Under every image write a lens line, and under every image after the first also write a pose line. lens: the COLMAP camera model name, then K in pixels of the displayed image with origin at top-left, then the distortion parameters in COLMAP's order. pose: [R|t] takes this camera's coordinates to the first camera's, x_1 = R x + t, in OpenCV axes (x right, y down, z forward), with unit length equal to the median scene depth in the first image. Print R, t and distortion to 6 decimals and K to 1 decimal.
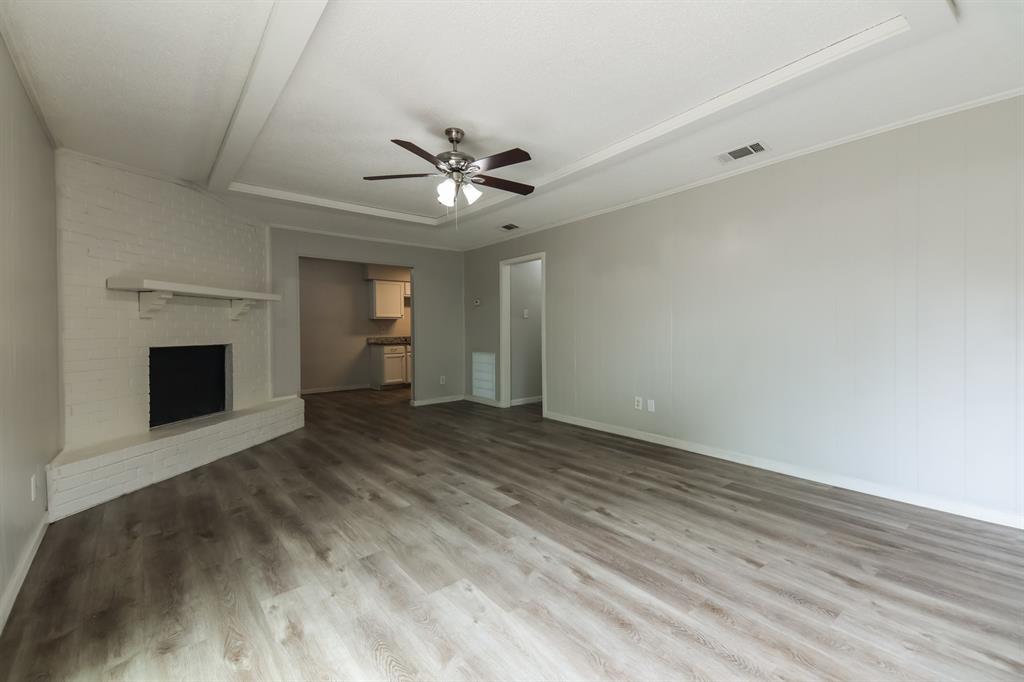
lens RADIAL K [[431.2, 0, 513.1], [0, 431.2, 327.5], [0, 0, 1]] dist [0.126641, -0.055183]
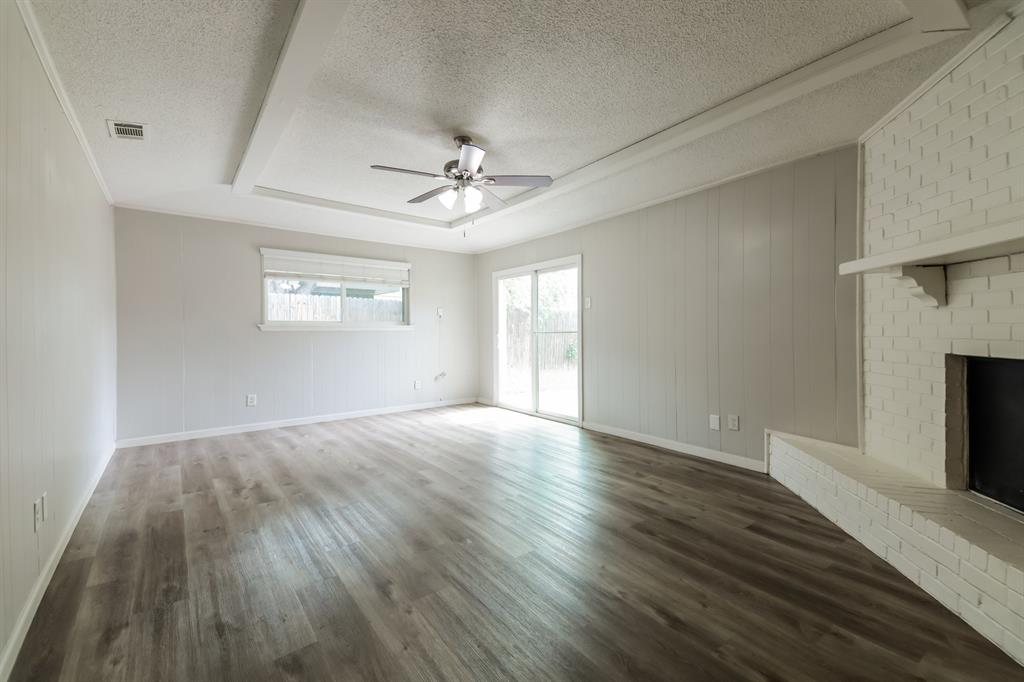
lens RADIAL K [[431.2, 0, 513.1], [0, 431.2, 327.5], [0, 0, 1]] dist [0.126641, -0.055183]
pose [[-0.999542, 0.015062, 0.026252, -0.293212], [0.014895, 0.999868, -0.006536, -0.001519], [-0.026347, -0.006142, -0.999634, 2.231677]]
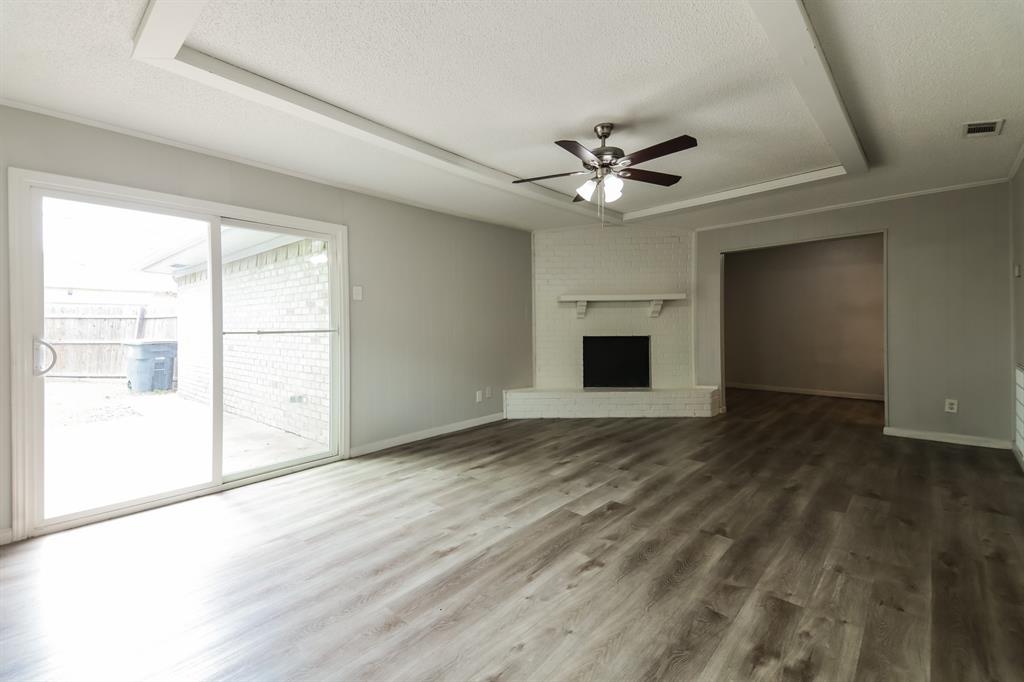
lens RADIAL K [[431.2, 0, 513.1], [0, 431.2, 327.5], [0, 0, 1]] dist [0.126641, -0.055183]
pose [[0.157050, 0.008008, -0.987558, 0.897682], [0.012530, 0.999870, 0.010100, -0.008046], [0.987511, -0.013961, 0.156930, 0.706826]]
